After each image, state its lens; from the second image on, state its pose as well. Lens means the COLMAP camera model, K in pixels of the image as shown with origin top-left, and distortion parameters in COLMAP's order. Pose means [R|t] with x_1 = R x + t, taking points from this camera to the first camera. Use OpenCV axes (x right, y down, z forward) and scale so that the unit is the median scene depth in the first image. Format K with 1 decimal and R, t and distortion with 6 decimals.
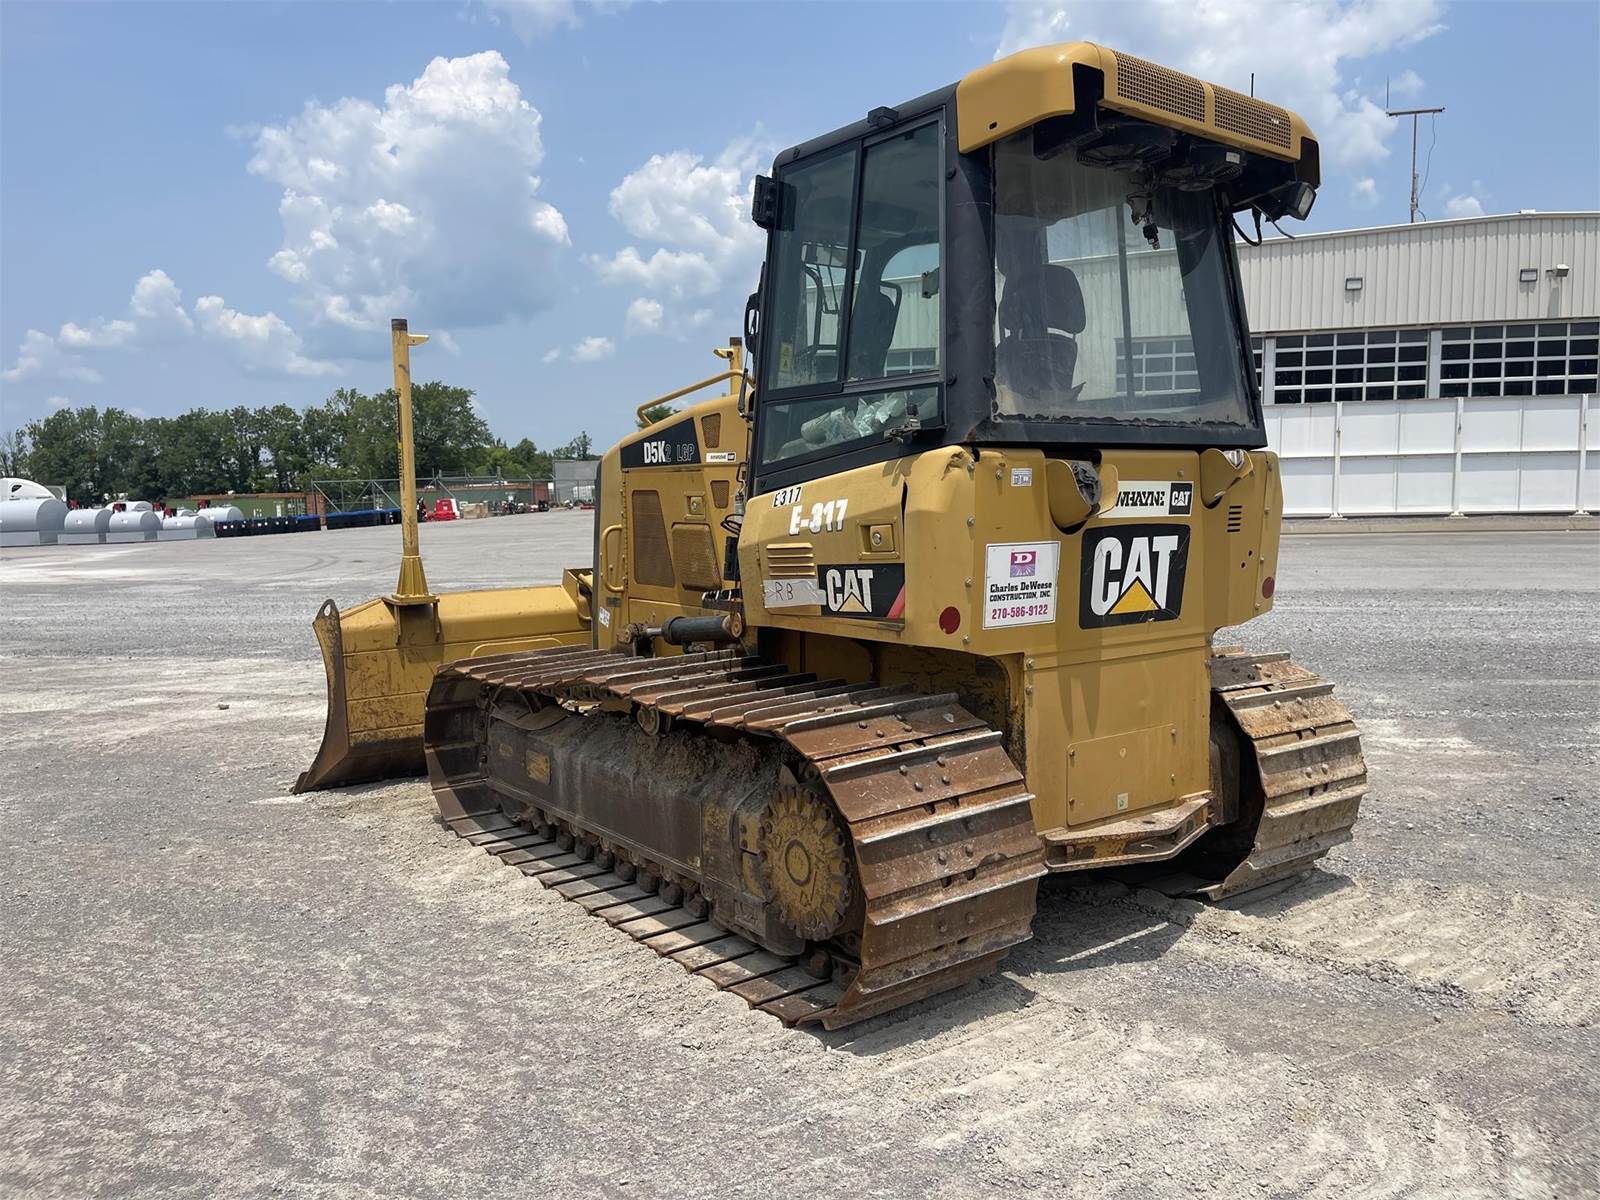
lens RADIAL K [[1244.5, 0, 800.6], [0, 1244.5, 600.5], [0, 0, 1]] dist [0.040720, -0.006019]
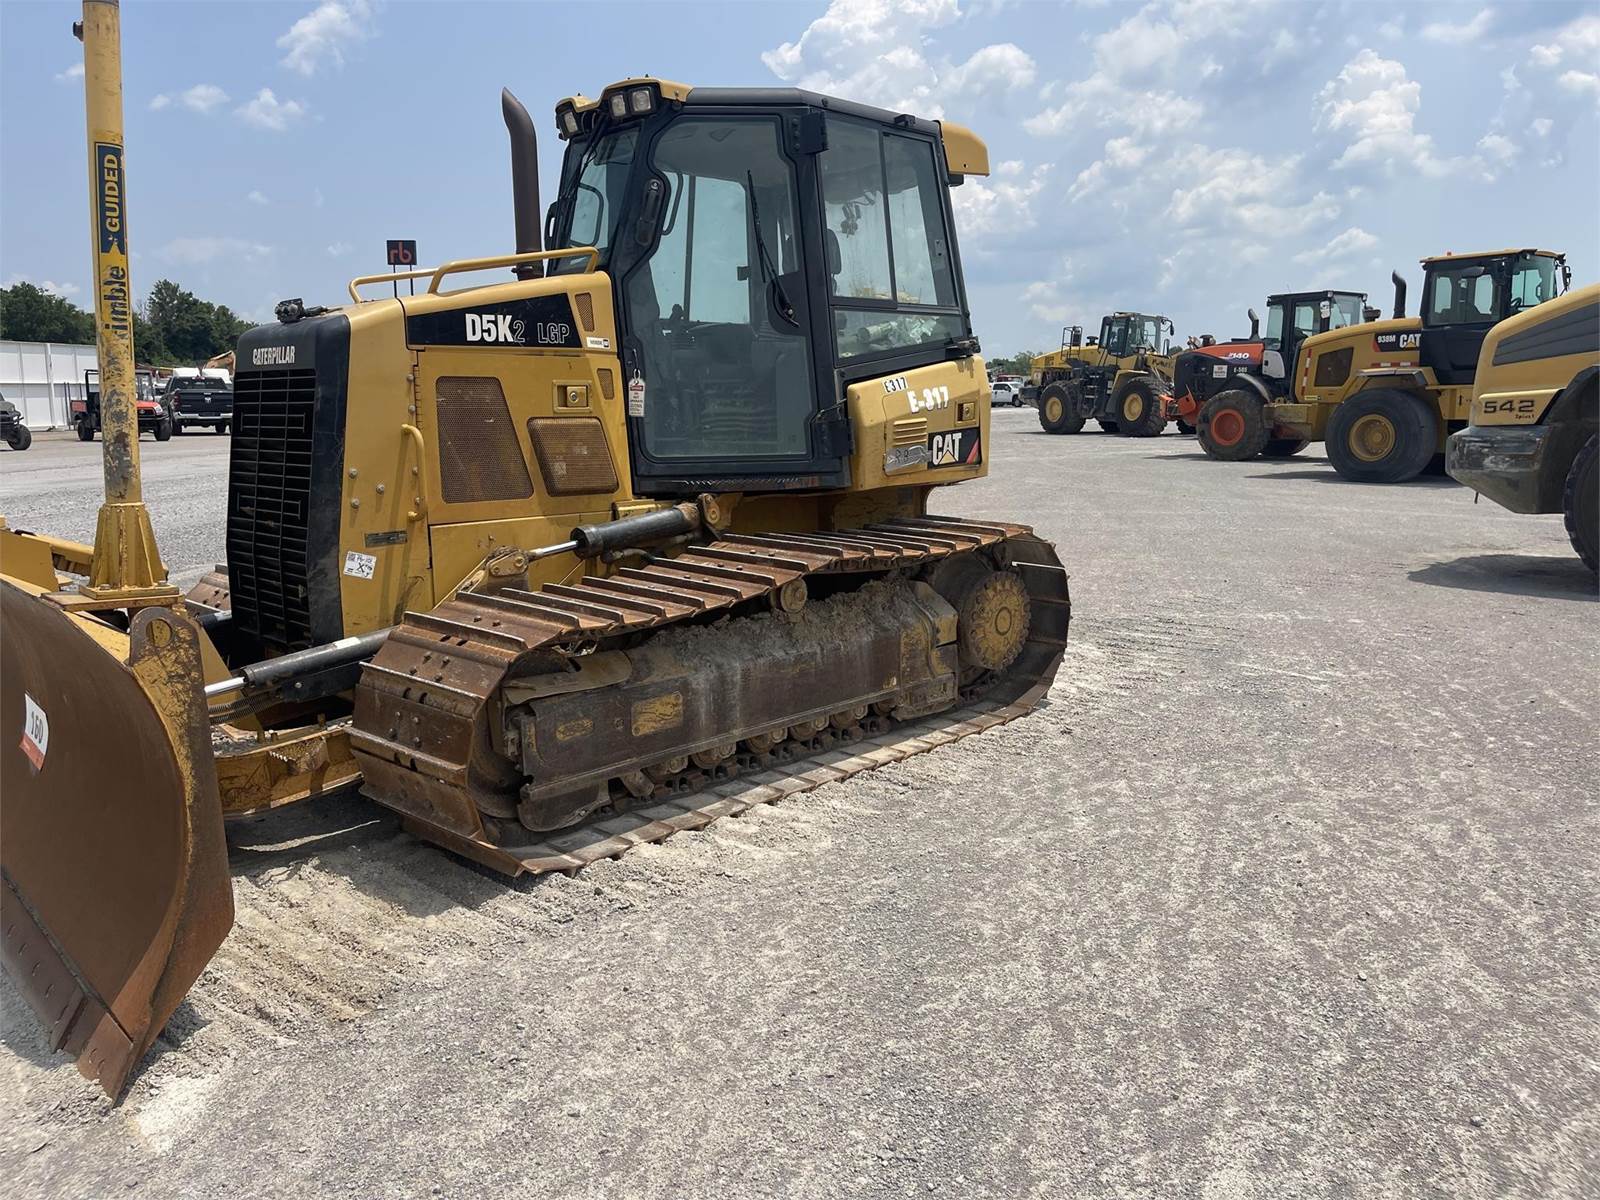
lens RADIAL K [[1244.5, 0, 797.6], [0, 1244.5, 600.0], [0, 0, 1]] dist [0.040720, -0.006019]
pose [[-0.174699, -0.143793, 0.974066, -1.298004], [0.097553, 0.981884, 0.162443, -0.082700], [-0.979777, 0.123401, -0.157507, 1.319284]]
